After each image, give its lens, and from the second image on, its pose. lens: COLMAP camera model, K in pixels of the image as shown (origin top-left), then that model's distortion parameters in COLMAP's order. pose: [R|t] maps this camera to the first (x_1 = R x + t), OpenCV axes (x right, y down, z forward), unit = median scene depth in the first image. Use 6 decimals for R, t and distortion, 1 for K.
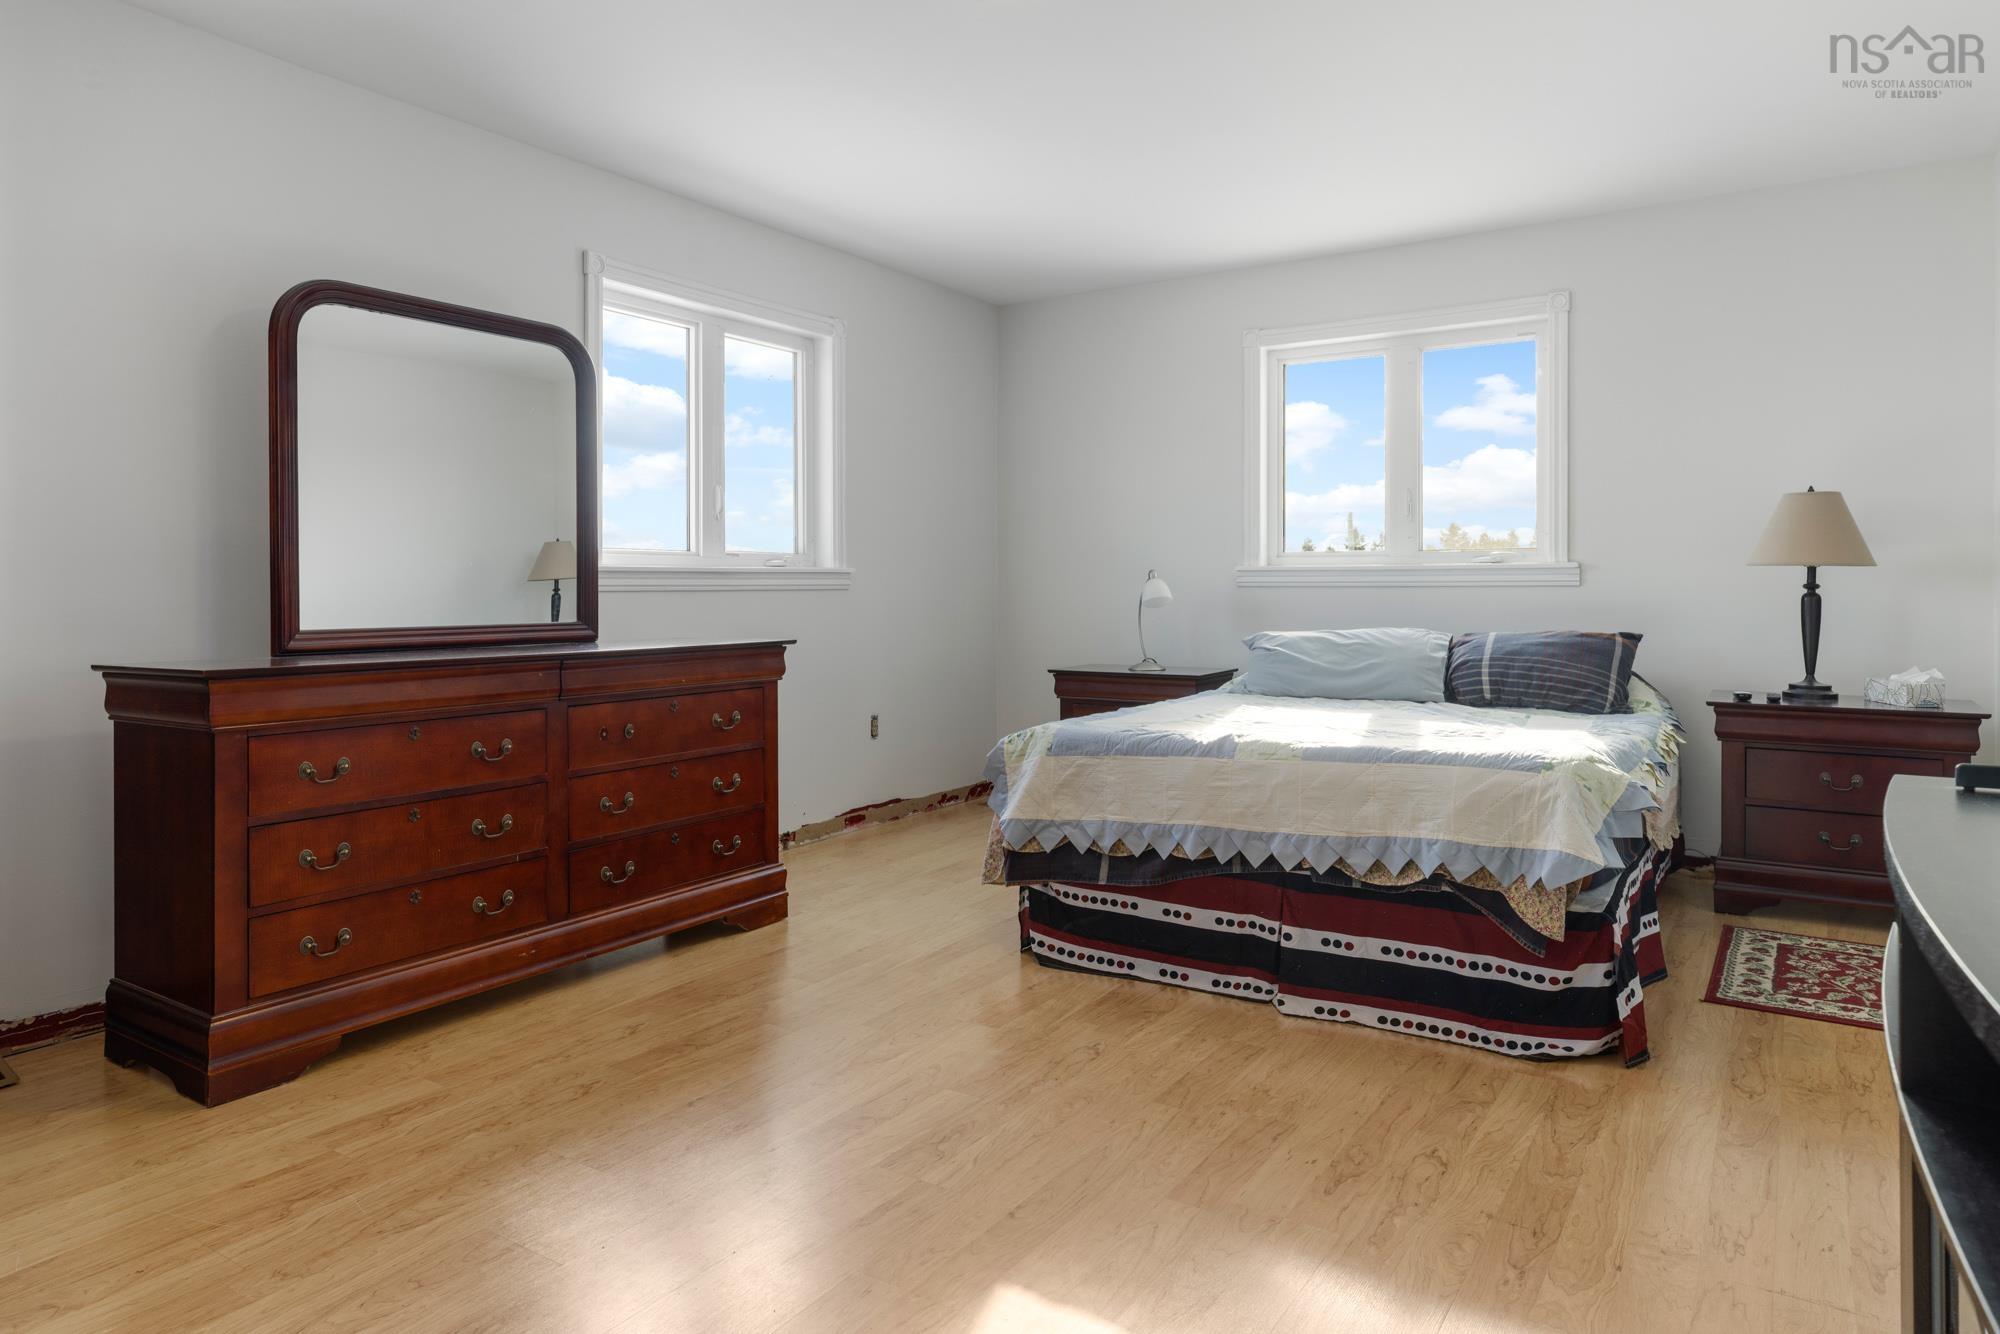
lens RADIAL K [[1234.3, 0, 994.1], [0, 1234.3, 595.2], [0, 0, 1]] dist [0.000147, 0.001424]
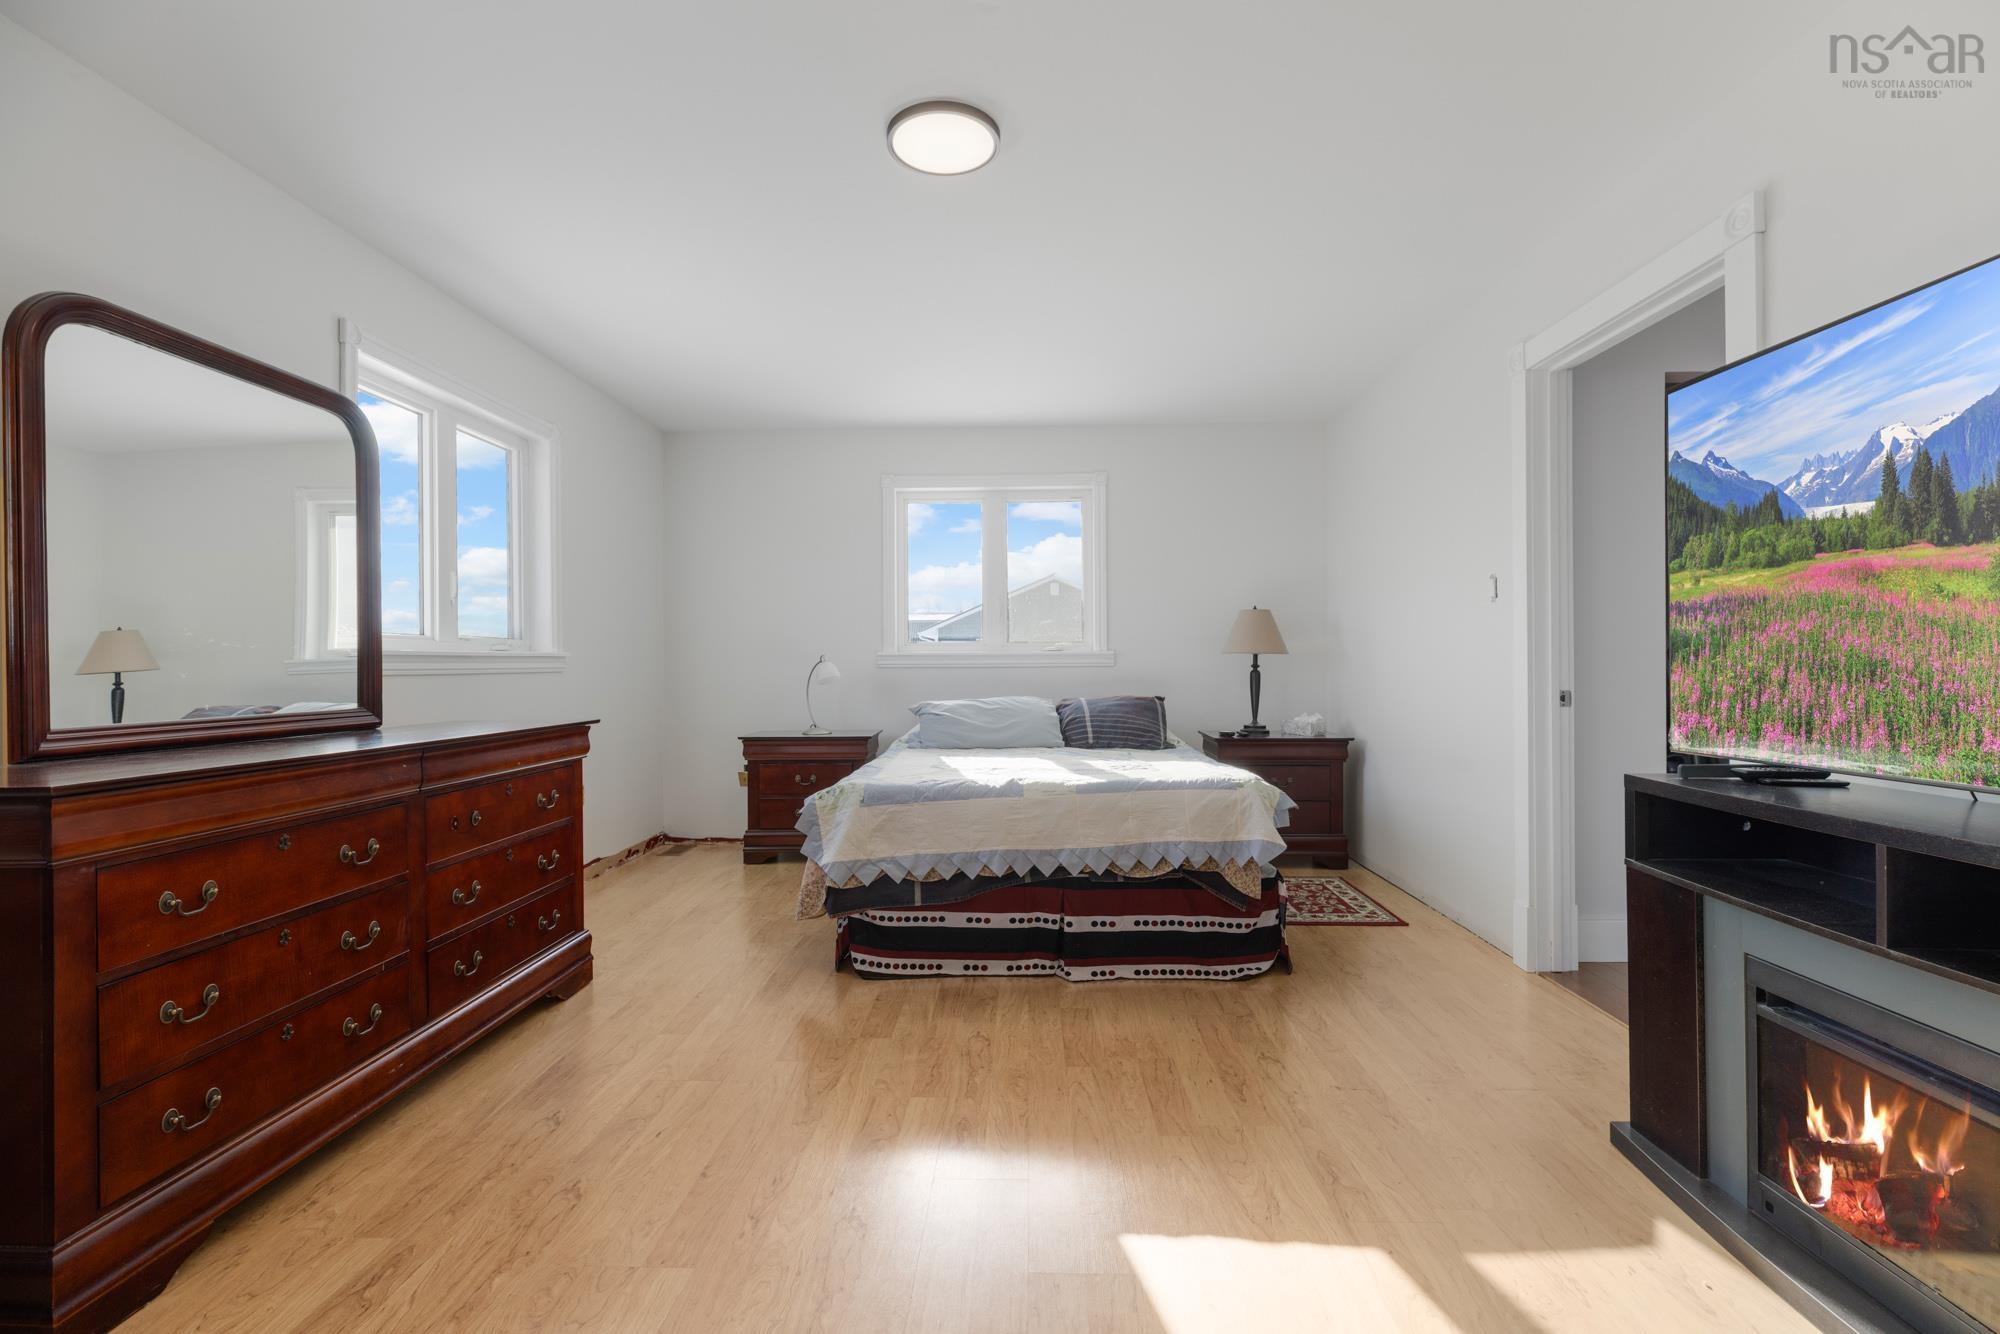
lens RADIAL K [[906.1, 0, 1000.0], [0, 906.1, 667.0], [0, 0, 1]] dist [0.001103, -0.000232]
pose [[0.852162, -0.004557, 0.523259, -0.336857], [0.008278, 0.999954, -0.004773, -0.003343], [-0.523213, 0.008398, 0.852160, 0.177285]]
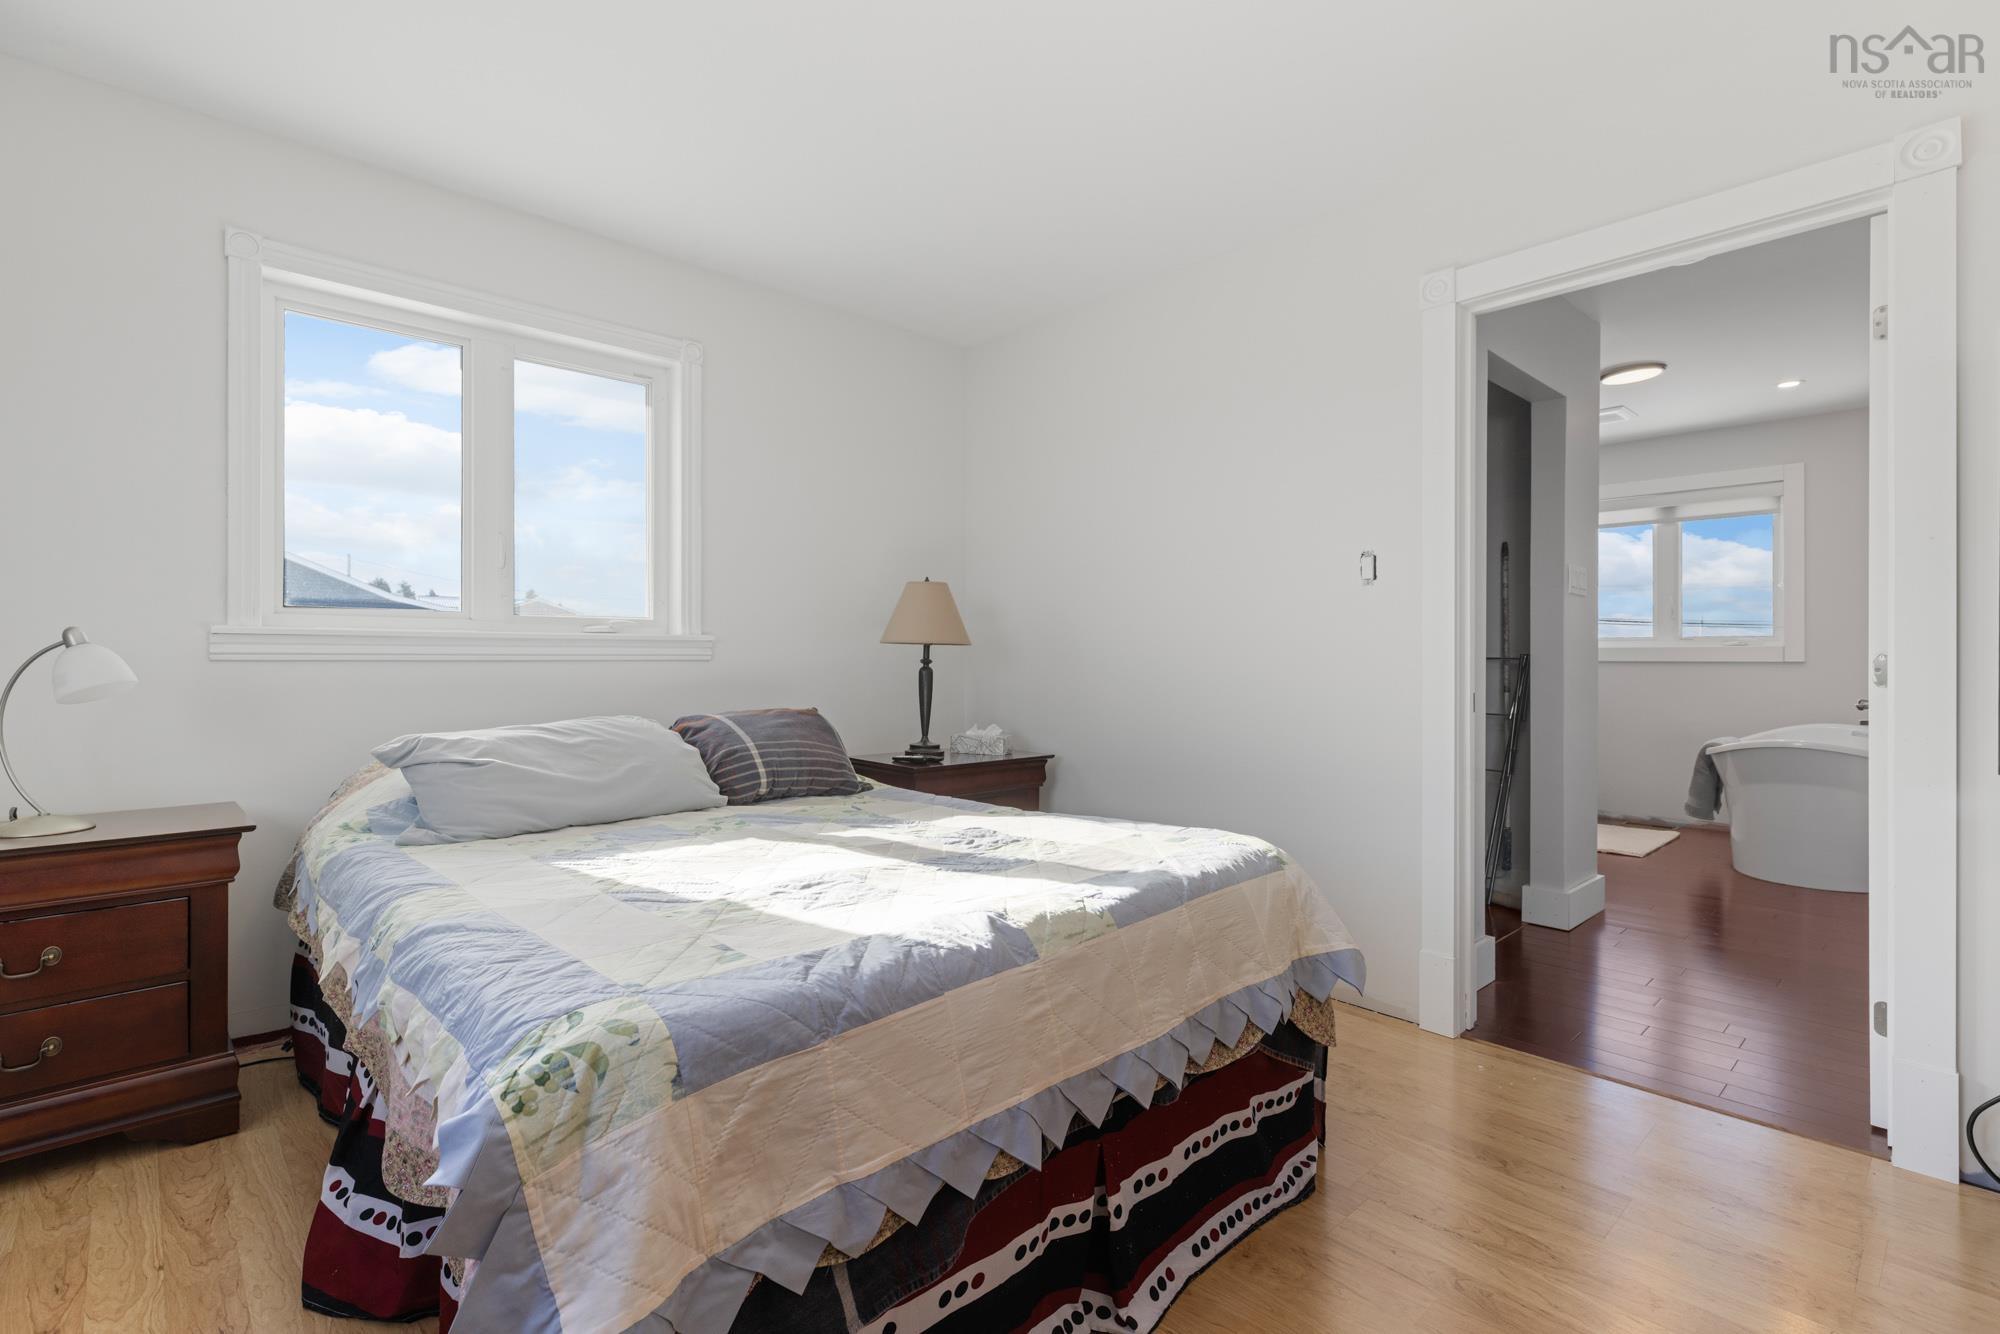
lens RADIAL K [[927.8, 0, 989.2], [0, 927.8, 658.7], [0, 0, 1]] dist [0.003415, 0.000349]
pose [[0.242154, 0.002624, 0.970234, -0.236861], [0.004438, 0.999983, -0.003812, -0.007693], [-0.970228, 0.005229, 0.242138, 0.910489]]
